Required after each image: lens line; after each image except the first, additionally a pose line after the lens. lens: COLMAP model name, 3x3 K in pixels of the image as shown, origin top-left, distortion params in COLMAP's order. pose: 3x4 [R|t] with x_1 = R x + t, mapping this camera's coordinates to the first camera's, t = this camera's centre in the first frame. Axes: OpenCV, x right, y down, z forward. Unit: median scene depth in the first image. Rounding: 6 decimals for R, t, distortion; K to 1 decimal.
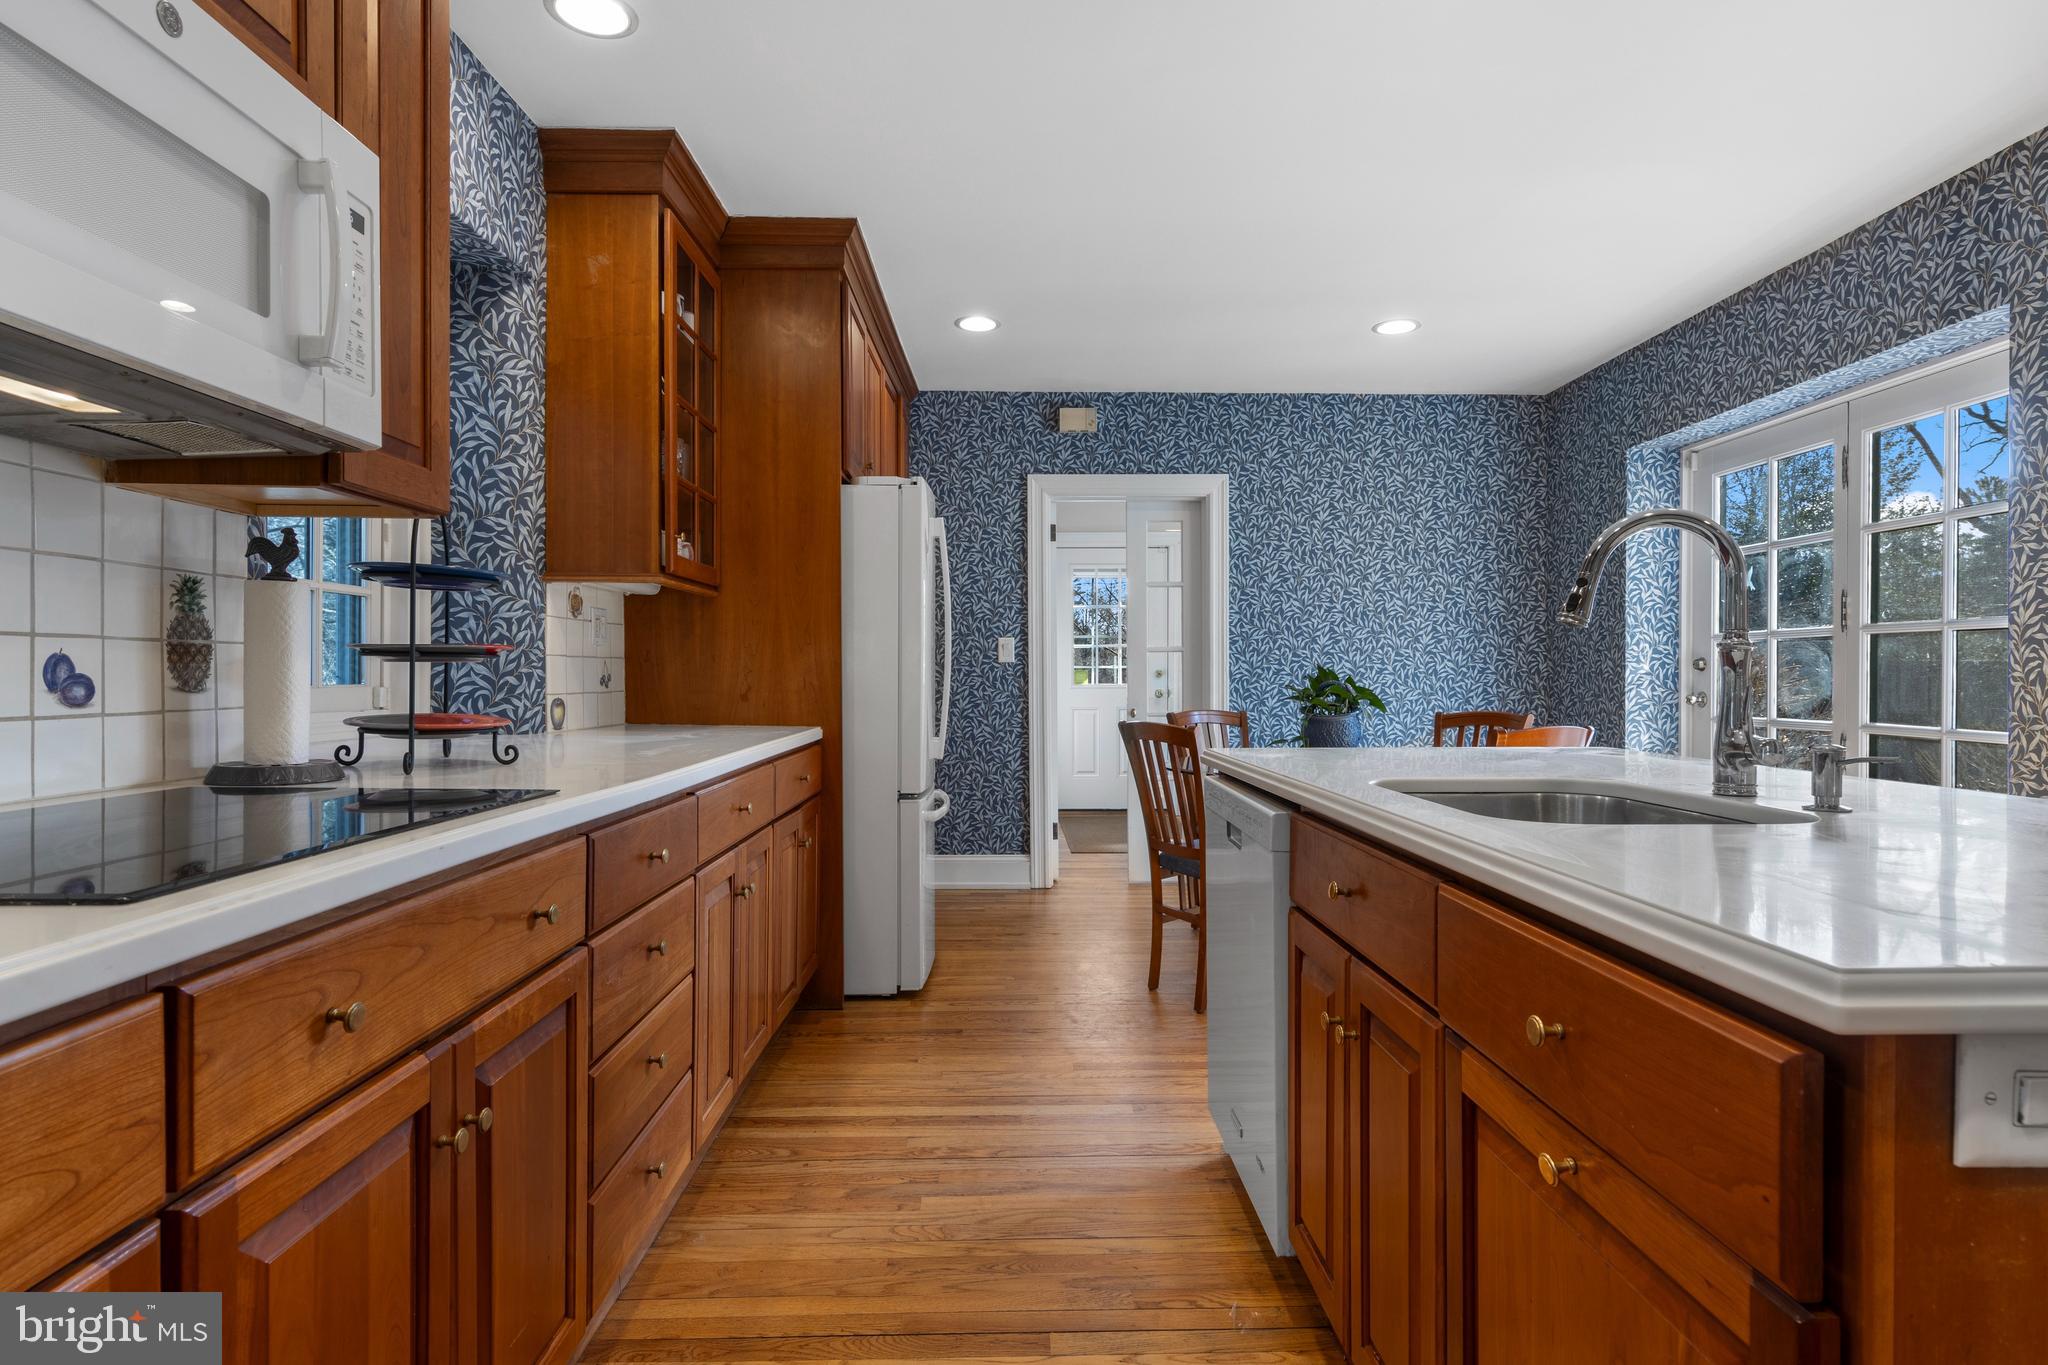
lens RADIAL K [[1048.3, 0, 1022.7], [0, 1048.3, 681.7], [0, 0, 1]] dist [0.012509, -0.003558]
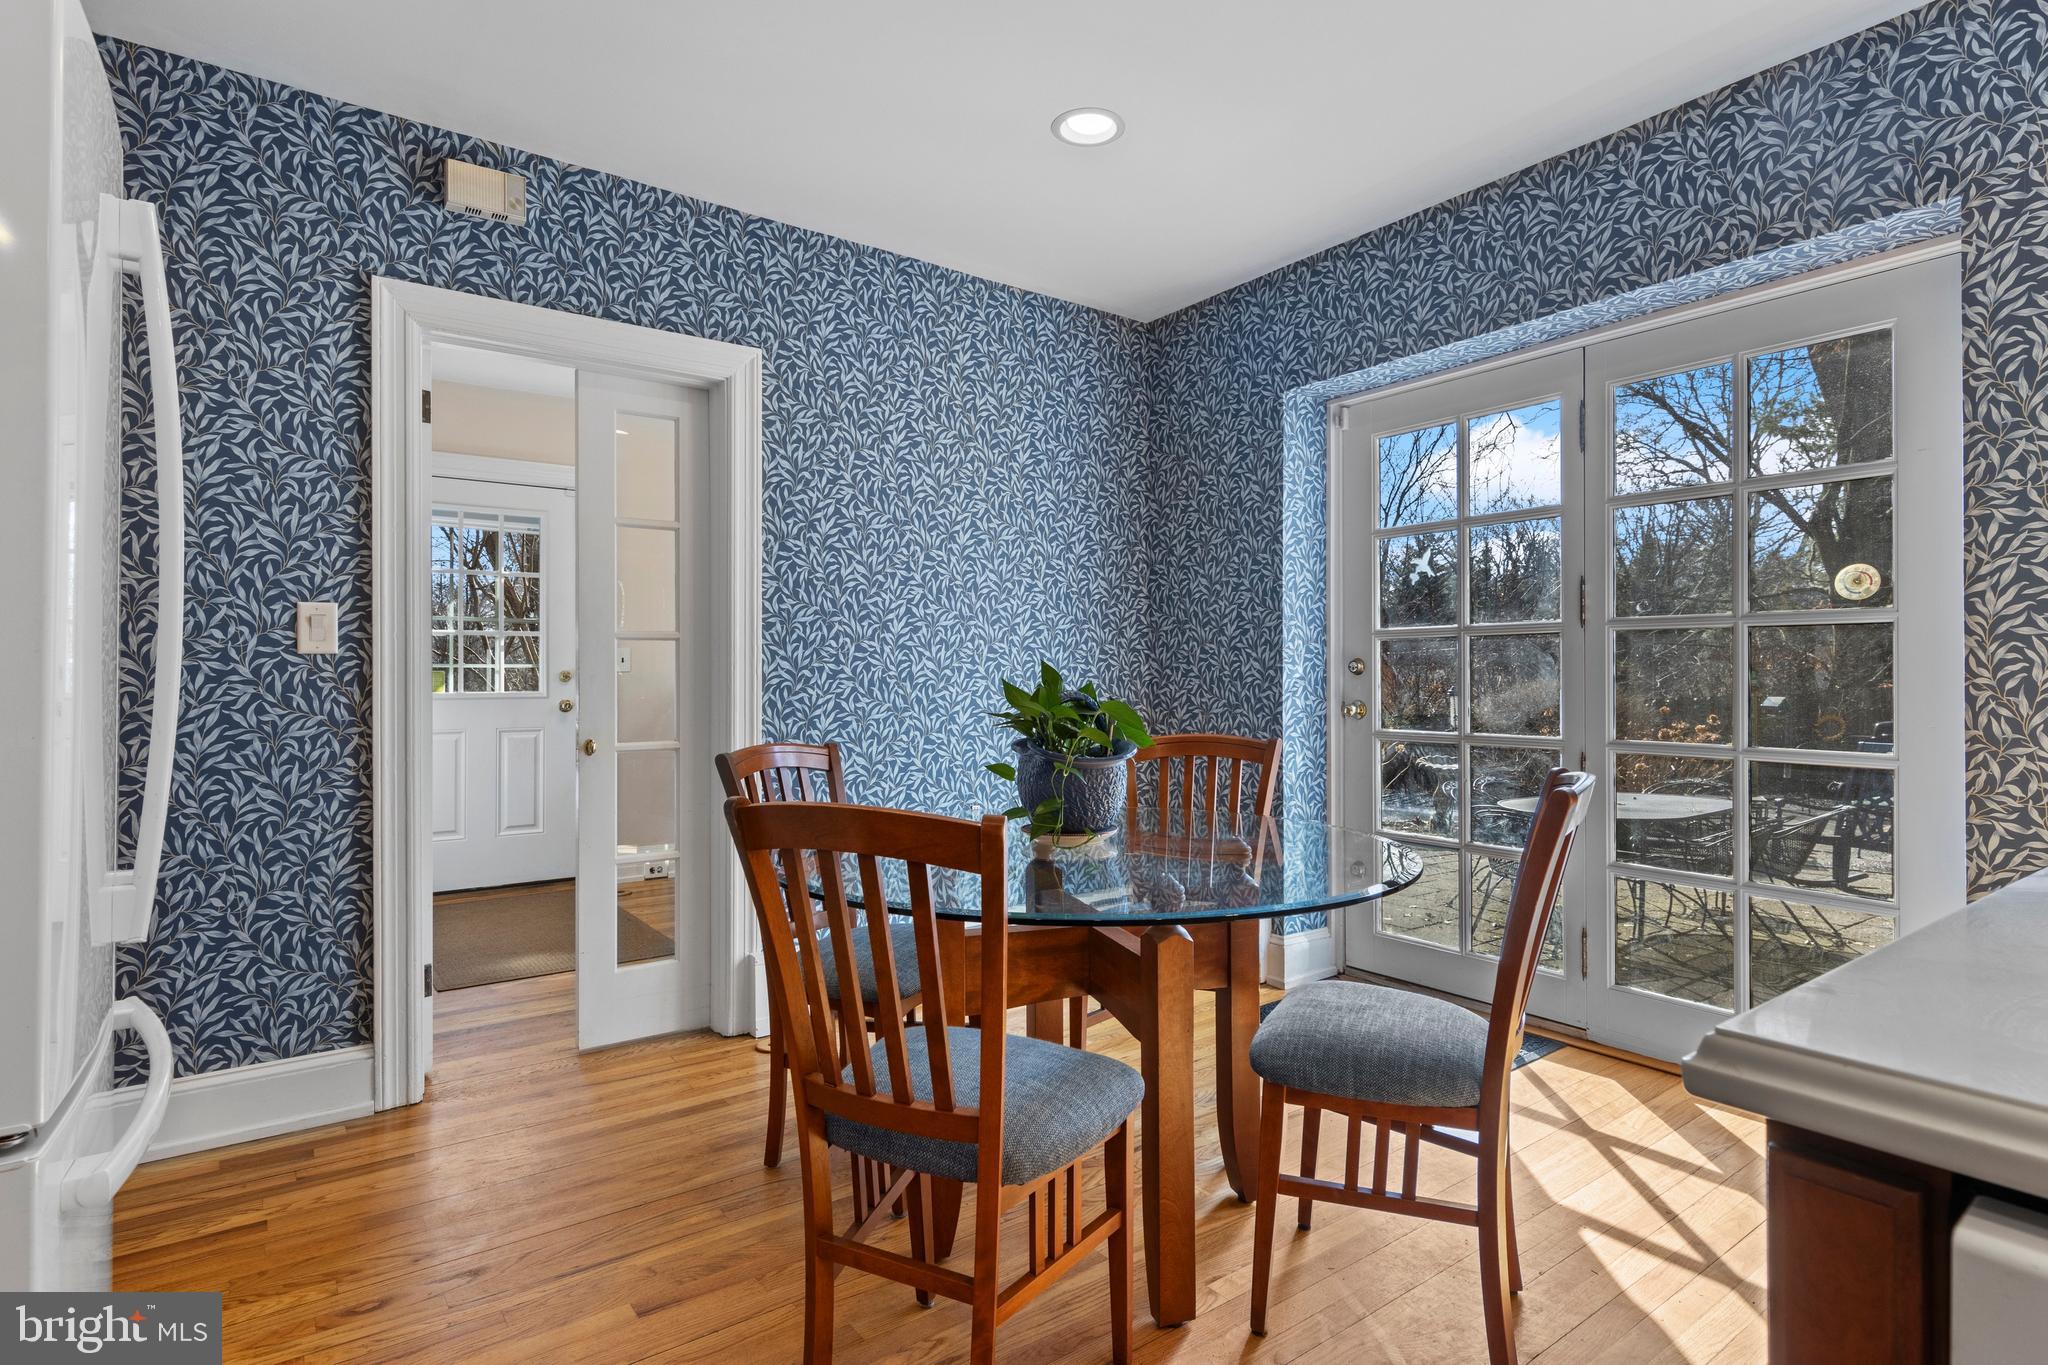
lens RADIAL K [[1048.3, 0, 1020.3], [0, 1048.3, 669.5], [0, 0, 1]] dist [0.012509, -0.003558]
pose [[0.814873, 0.005047, 0.579617, -0.033643], [0.002836, 0.999915, -0.012694, -0.004012], [-0.579632, 0.011988, 0.814790, 0.420261]]
